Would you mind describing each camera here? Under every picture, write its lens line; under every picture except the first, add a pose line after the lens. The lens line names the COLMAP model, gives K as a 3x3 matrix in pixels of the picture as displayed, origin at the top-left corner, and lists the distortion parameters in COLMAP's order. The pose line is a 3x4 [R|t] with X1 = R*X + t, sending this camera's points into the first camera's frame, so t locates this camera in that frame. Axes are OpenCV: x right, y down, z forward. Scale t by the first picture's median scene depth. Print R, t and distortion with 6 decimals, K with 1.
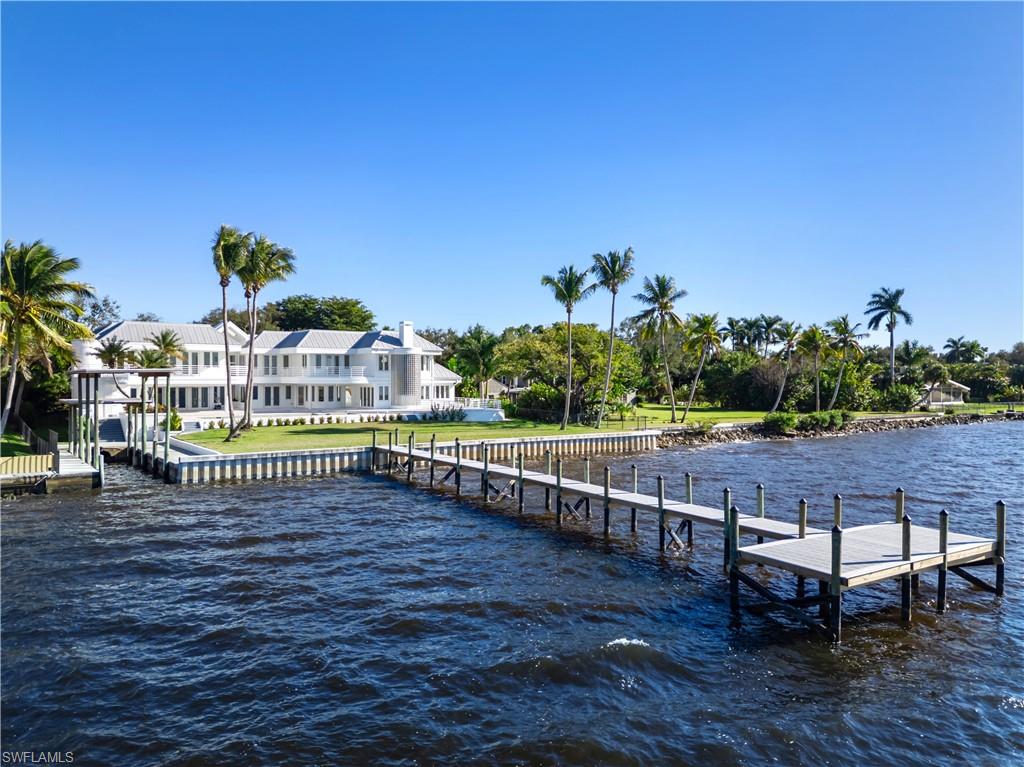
lens RADIAL K [[724.9, 0, 517.7], [0, 724.9, 385.2], [0, 0, 1]] dist [0.132567, -0.199910]
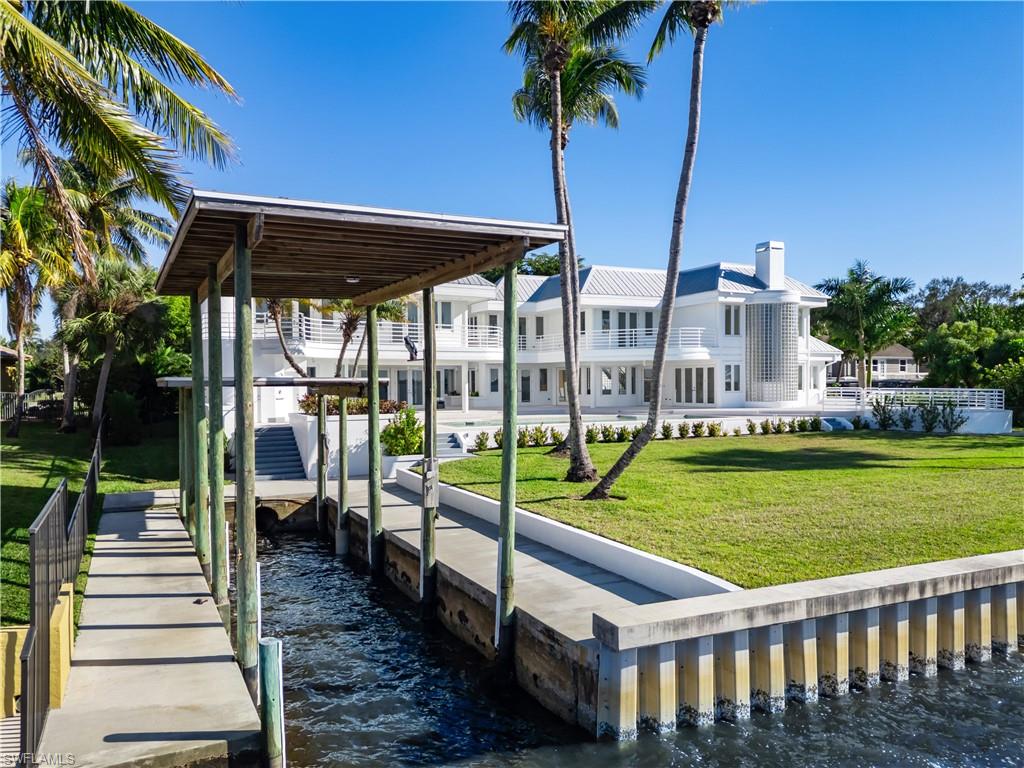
lens RADIAL K [[724.9, 0, 517.7], [0, 724.9, 385.7], [0, 0, 1]] dist [0.132567, -0.199910]
pose [[0.987476, -0.005909, -0.157656, -0.283464], [0.005504, 0.999980, -0.003001, 0.019361], [0.157671, 0.002096, 0.987489, 0.496571]]
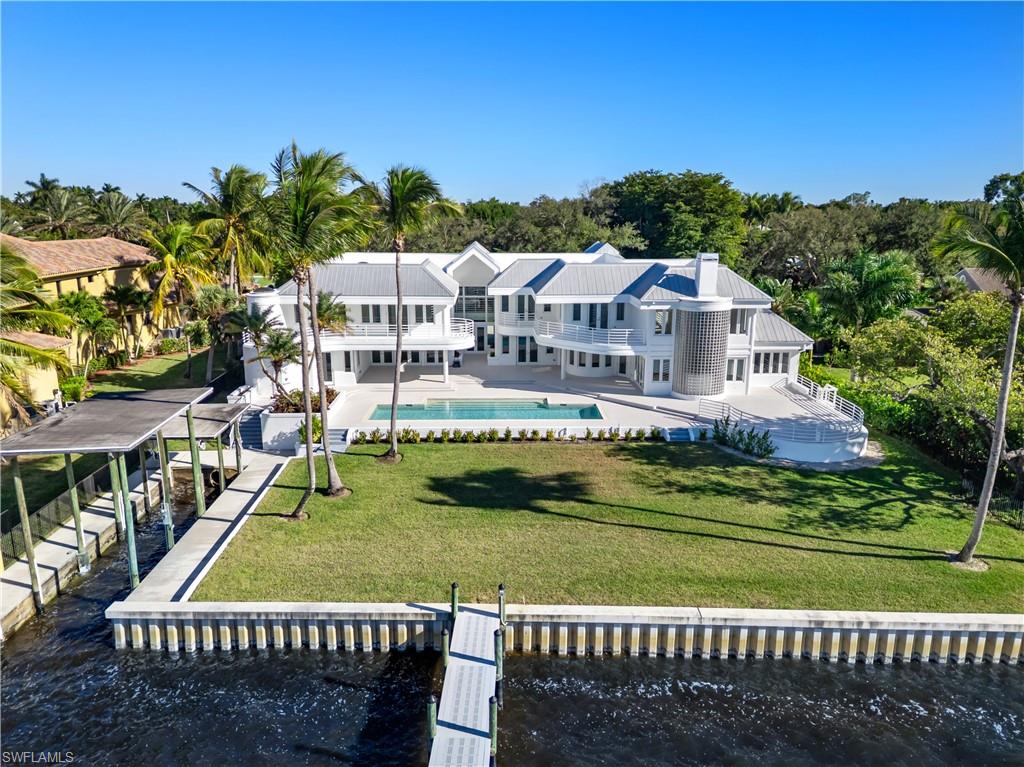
lens RADIAL K [[724.9, 0, 517.7], [0, 724.9, 385.2], [0, 0, 1]] dist [0.132567, -0.199910]
pose [[0.826620, 0.133372, -0.546728, 0.065870], [-0.008258, 0.974281, 0.225186, -0.130636], [0.562700, -0.181628, 0.806461, 0.468156]]
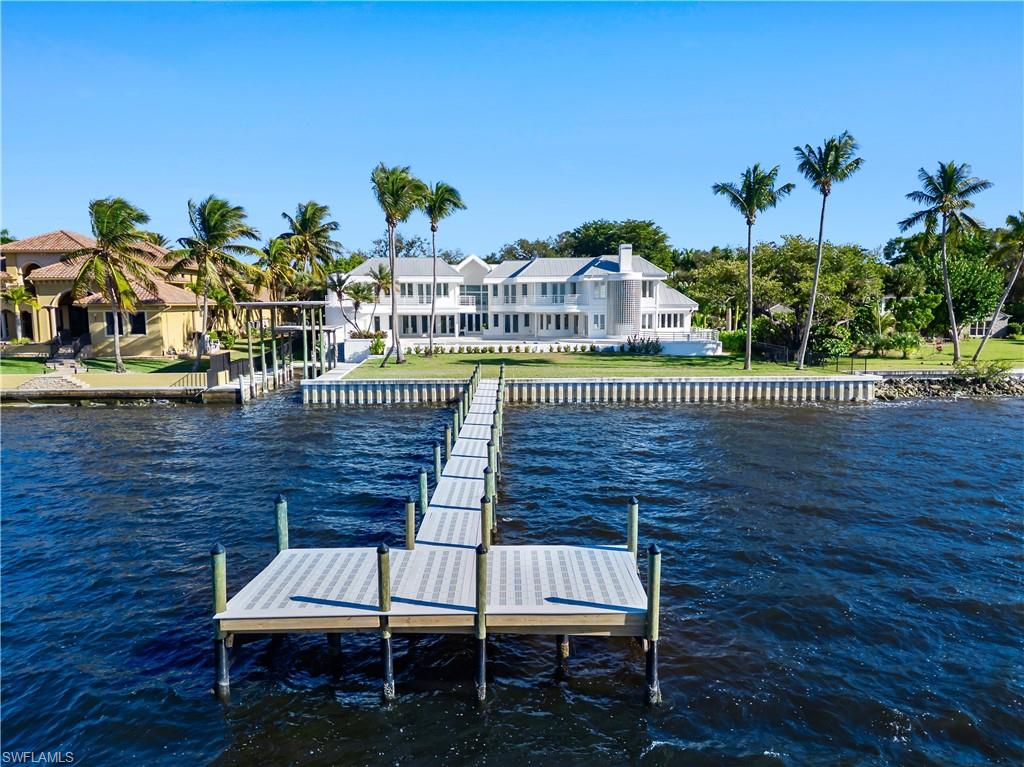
lens RADIAL K [[724.9, 0, 517.7], [0, 724.9, 385.2], [0, 0, 1]] dist [0.132567, -0.199910]
pose [[0.843042, 0.056722, -0.534848, 0.269831], [0.000543, 0.994333, 0.106309, -0.009128], [0.537847, -0.089913, 0.838234, 0.146280]]
